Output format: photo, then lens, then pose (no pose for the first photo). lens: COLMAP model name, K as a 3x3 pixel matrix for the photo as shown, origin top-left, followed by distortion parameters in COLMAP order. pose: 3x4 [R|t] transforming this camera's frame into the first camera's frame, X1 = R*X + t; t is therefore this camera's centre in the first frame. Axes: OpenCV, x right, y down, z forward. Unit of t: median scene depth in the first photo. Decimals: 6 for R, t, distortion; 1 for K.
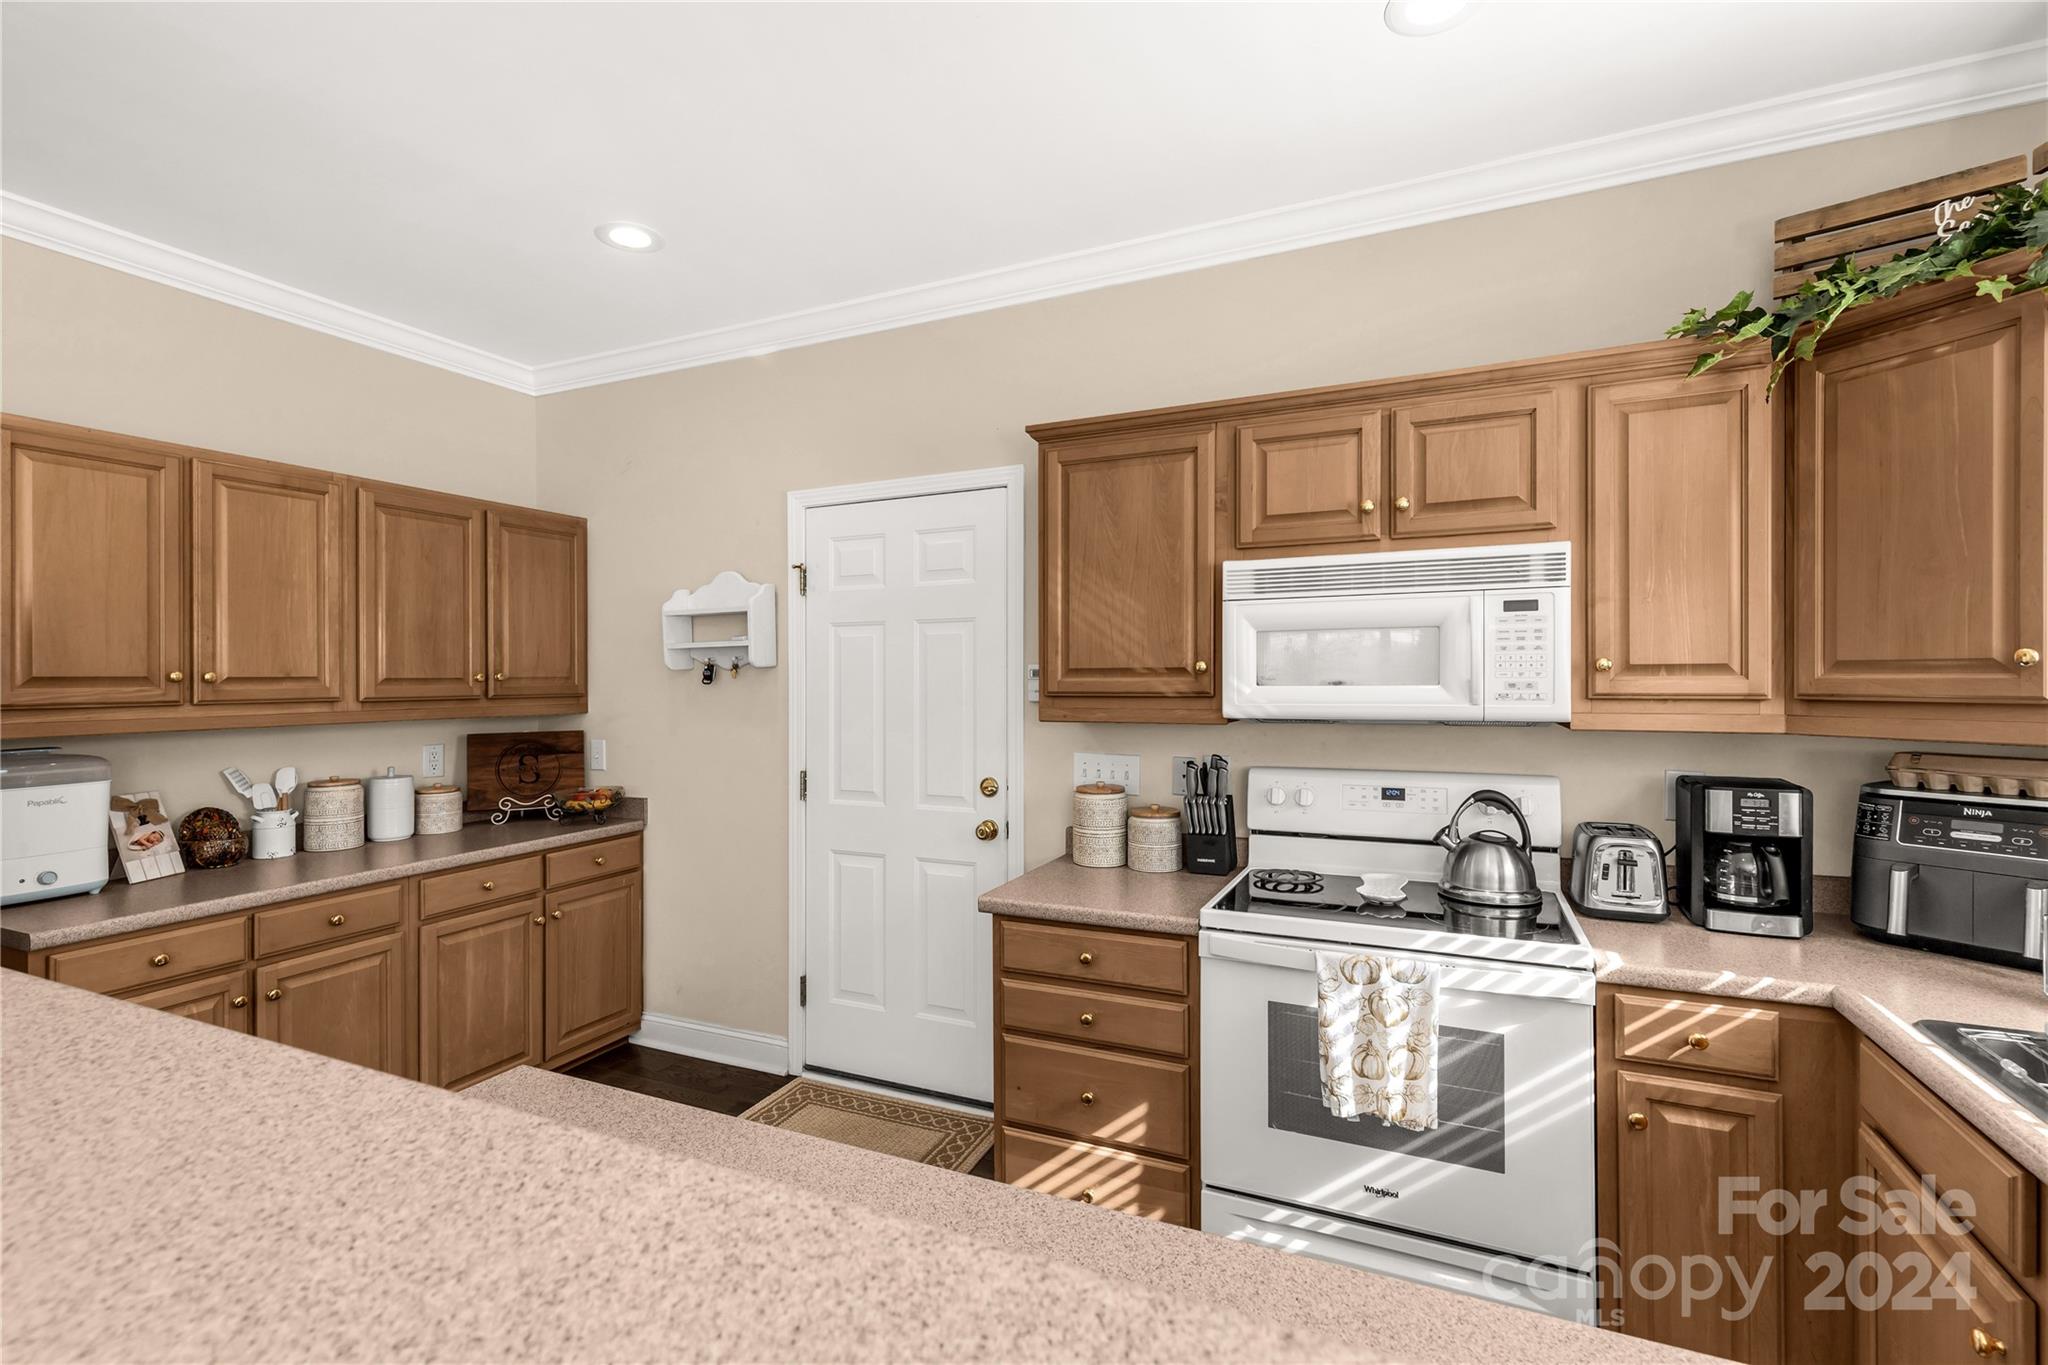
lens RADIAL K [[917.8, 0, 1019.9], [0, 917.8, 684.4], [0, 0, 1]] dist [0.010005, -0.002049]
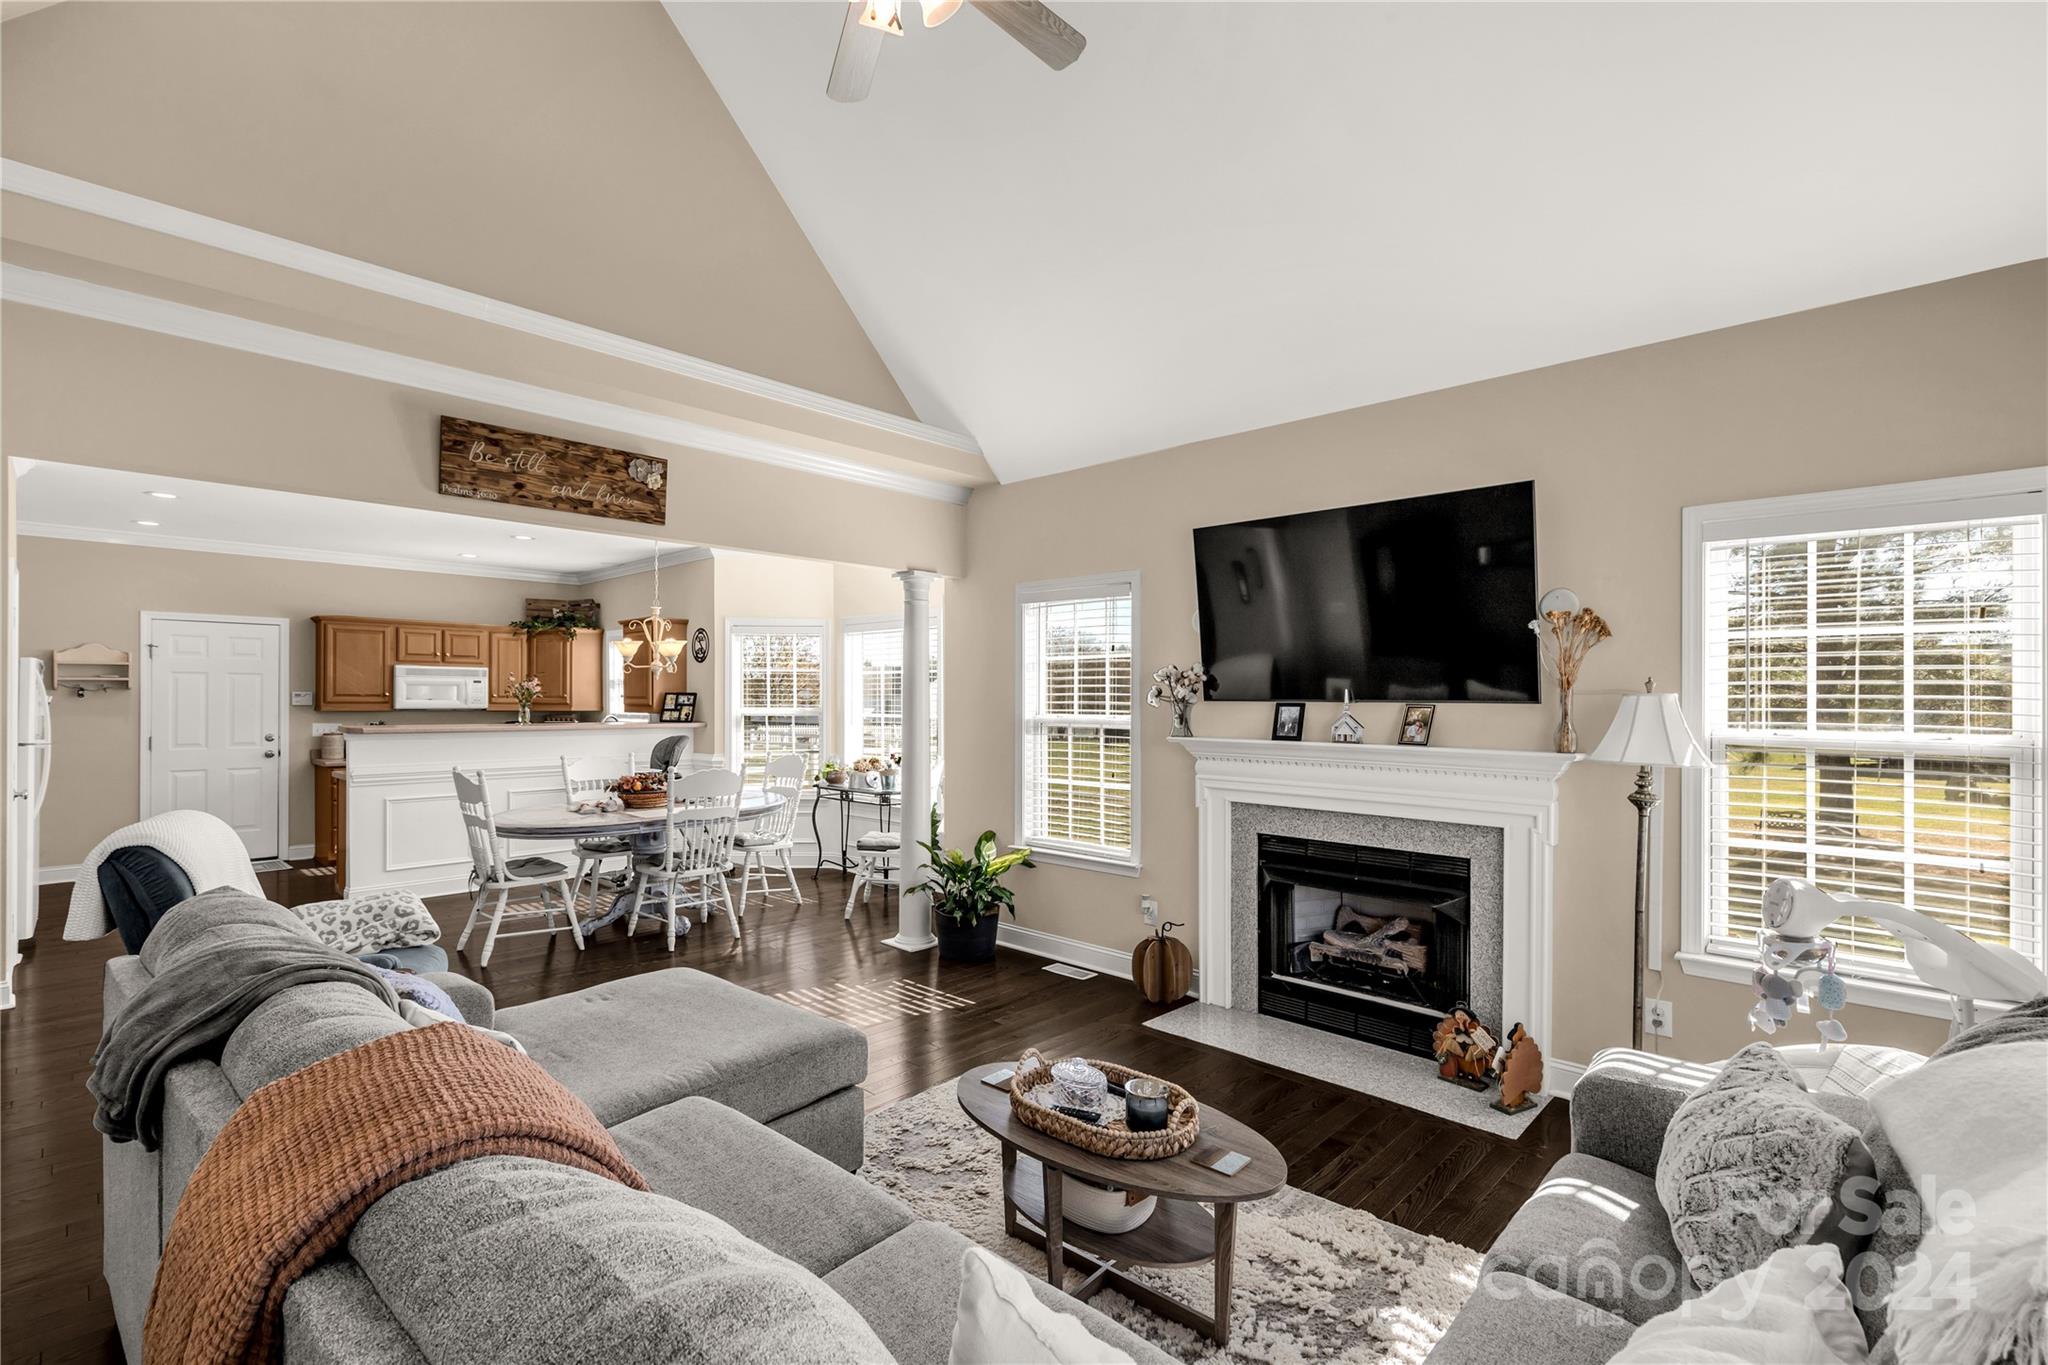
lens RADIAL K [[921.9, 0, 1017.9], [0, 921.9, 701.6], [0, 0, 1]] dist [0.002422, 0.000142]
pose [[0.329553, 0.009367, 0.944091, -2.401660], [-0.000659, 0.999953, -0.009691, 0.041967], [-0.944137, 0.002571, 0.329544, -2.504640]]
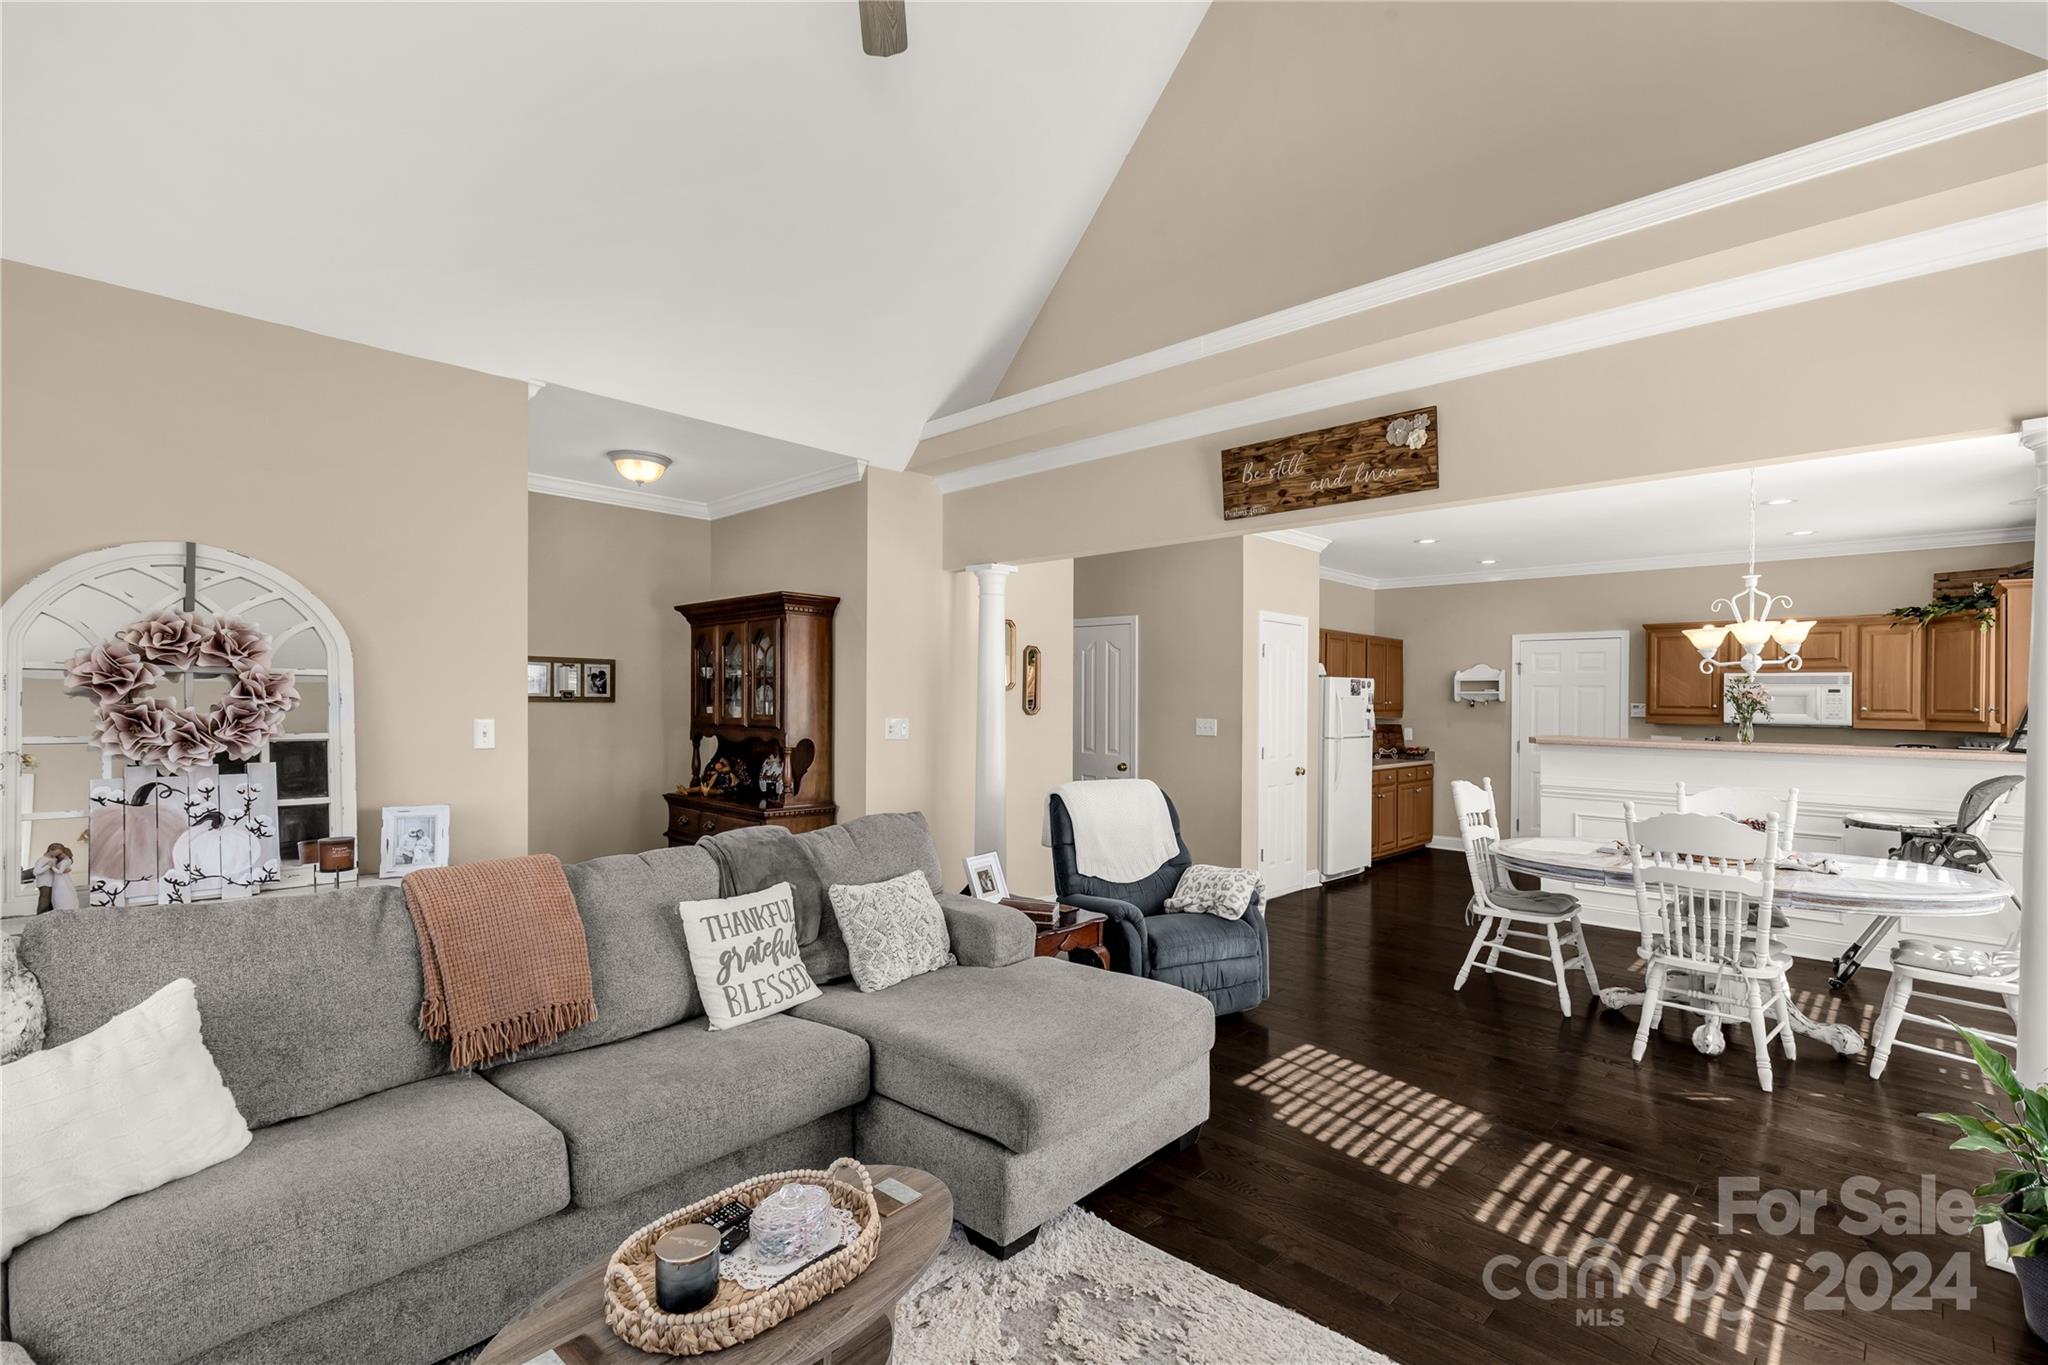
lens RADIAL K [[921.9, 0, 1014.9], [0, 921.9, 692.3], [0, 0, 1]] dist [0.002422, 0.000142]
pose [[0.939803, 0.019463, -0.341163, -0.997274], [-0.025174, 0.999607, -0.012320, 0.032902], [0.340789, 0.020166, 0.939924, -2.844520]]
